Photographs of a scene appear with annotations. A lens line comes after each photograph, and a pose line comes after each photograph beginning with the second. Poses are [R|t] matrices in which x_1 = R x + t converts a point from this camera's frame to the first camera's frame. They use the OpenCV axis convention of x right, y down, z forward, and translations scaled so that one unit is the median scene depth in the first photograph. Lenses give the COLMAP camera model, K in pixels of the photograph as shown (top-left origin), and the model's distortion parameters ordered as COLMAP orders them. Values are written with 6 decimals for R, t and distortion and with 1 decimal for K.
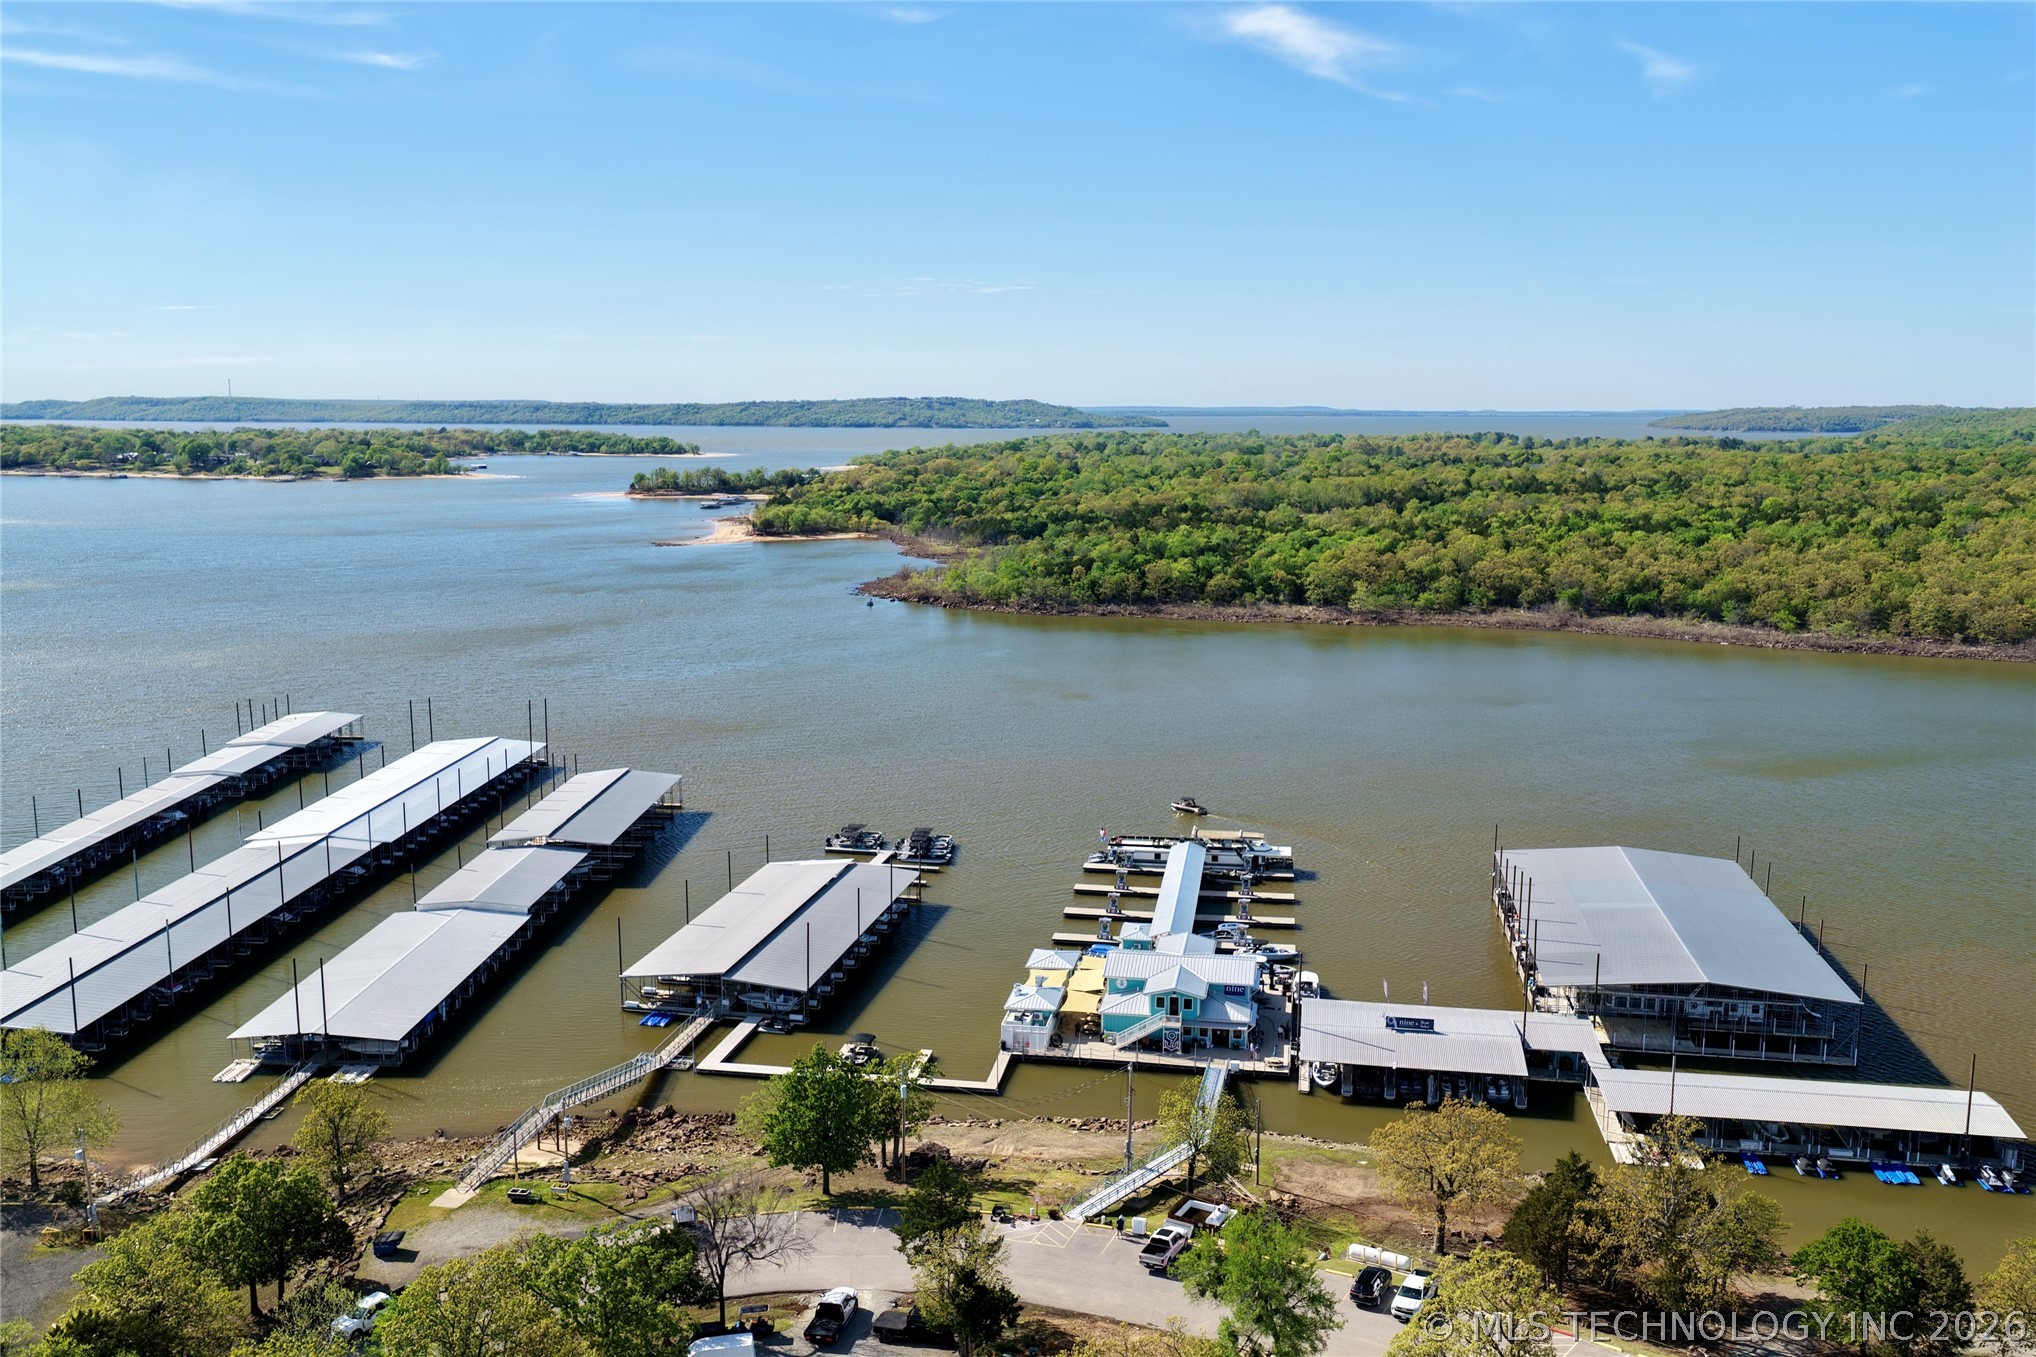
lens RADIAL K [[1691.0, 0, 1014.7], [0, 1691.0, 680.8], [0, 0, 1]] dist [-0.013491, 0.034729]
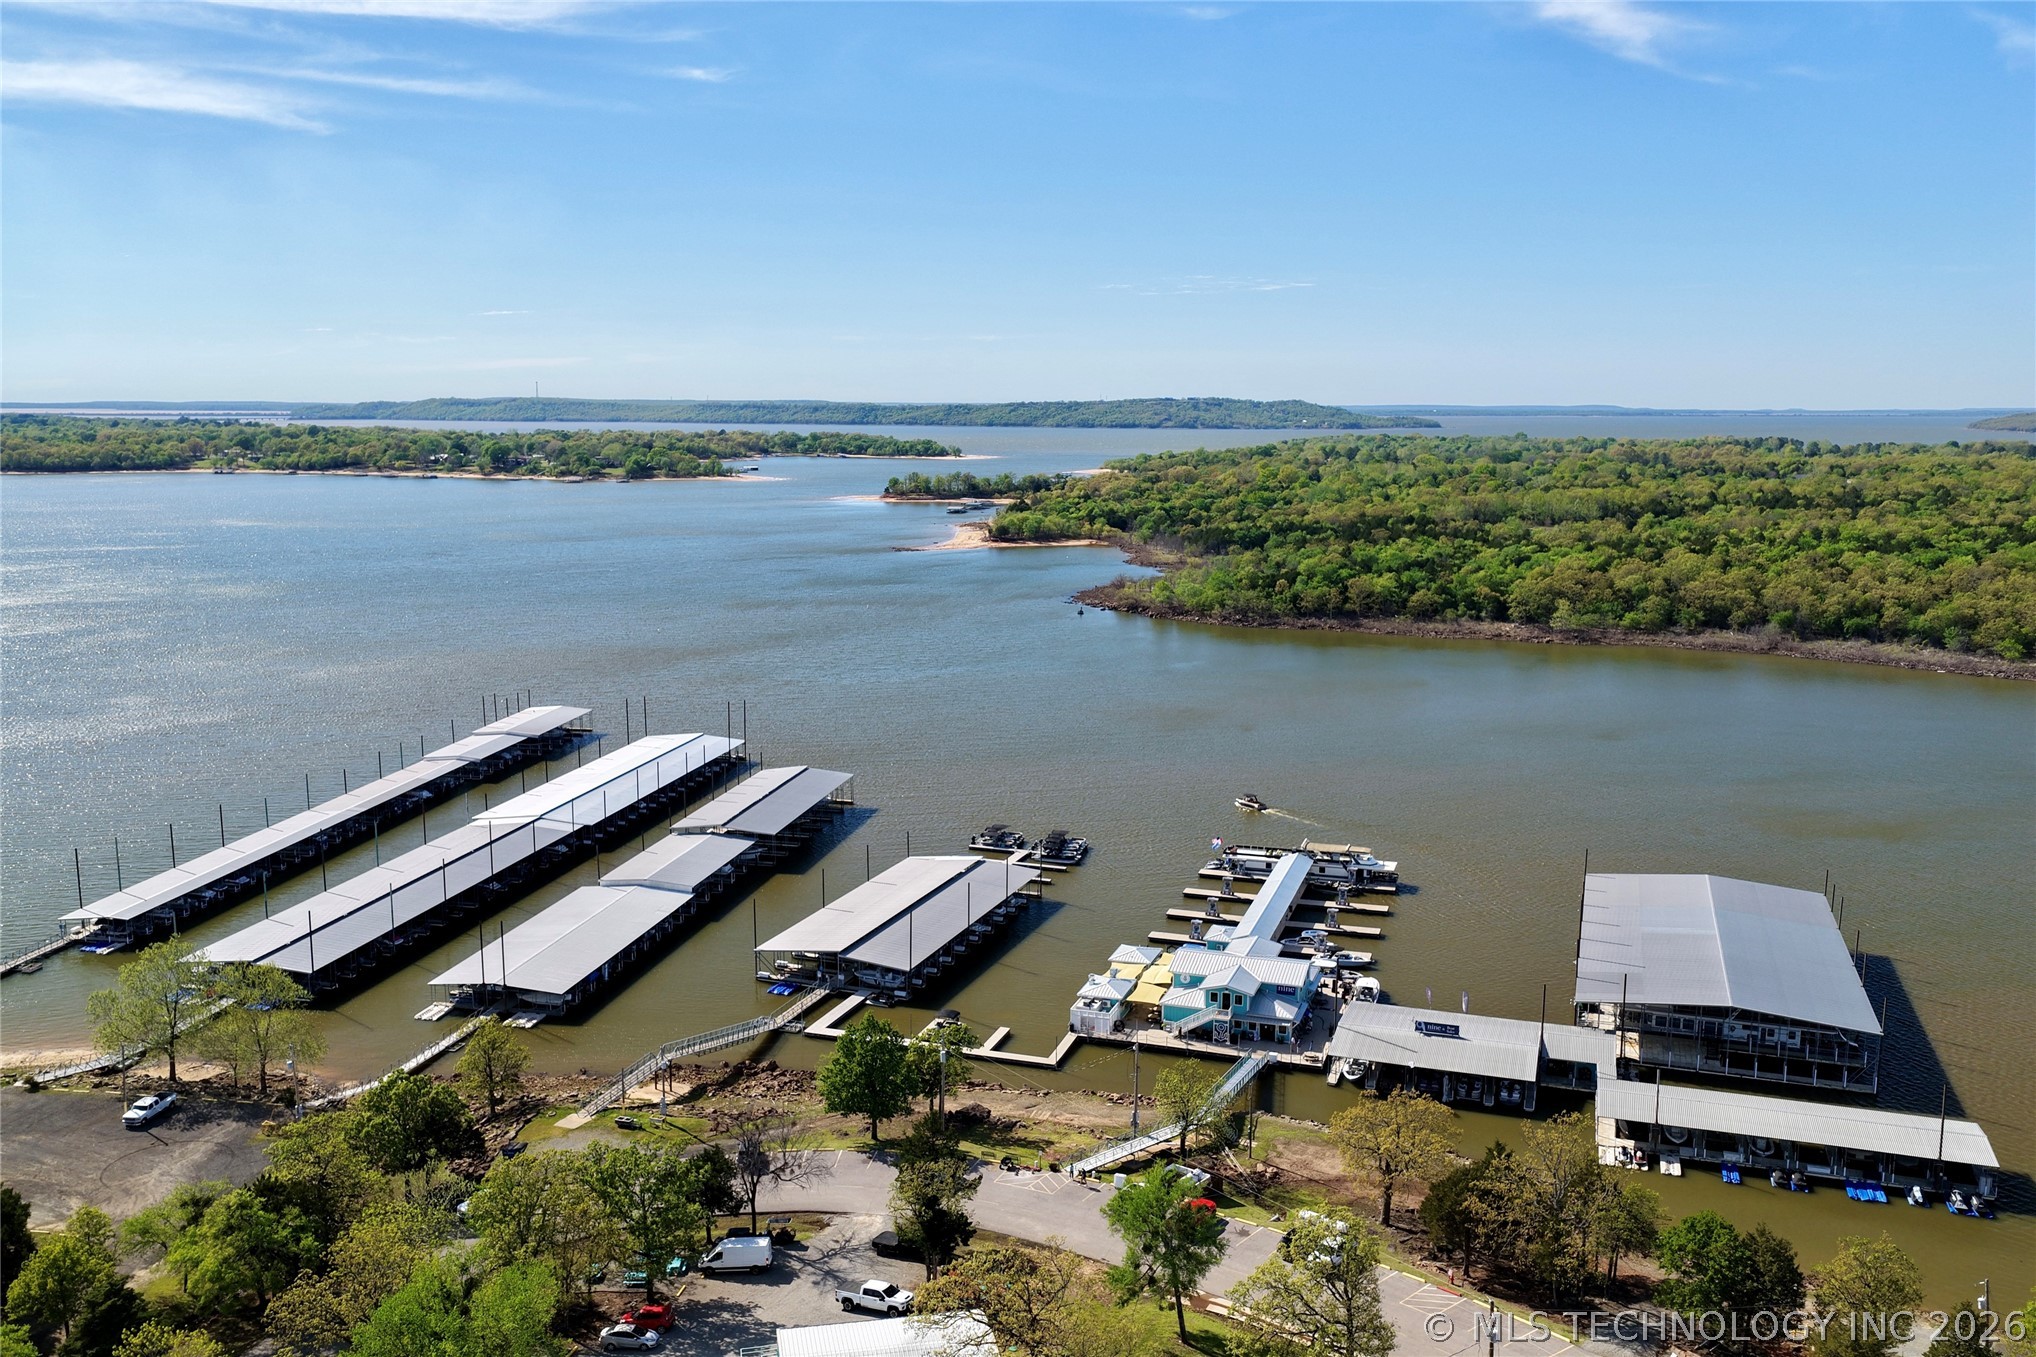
lens RADIAL K [[1691.0, 0, 1017.0], [0, 1691.0, 674.8], [0, 0, 1]] dist [-0.013491, 0.034729]
pose [[0.987370, 0.024664, -0.156503, 0.096054], [-0.024991, 0.999688, -0.000127, -0.013893], [0.156451, 0.004037, 0.987678, -0.090555]]
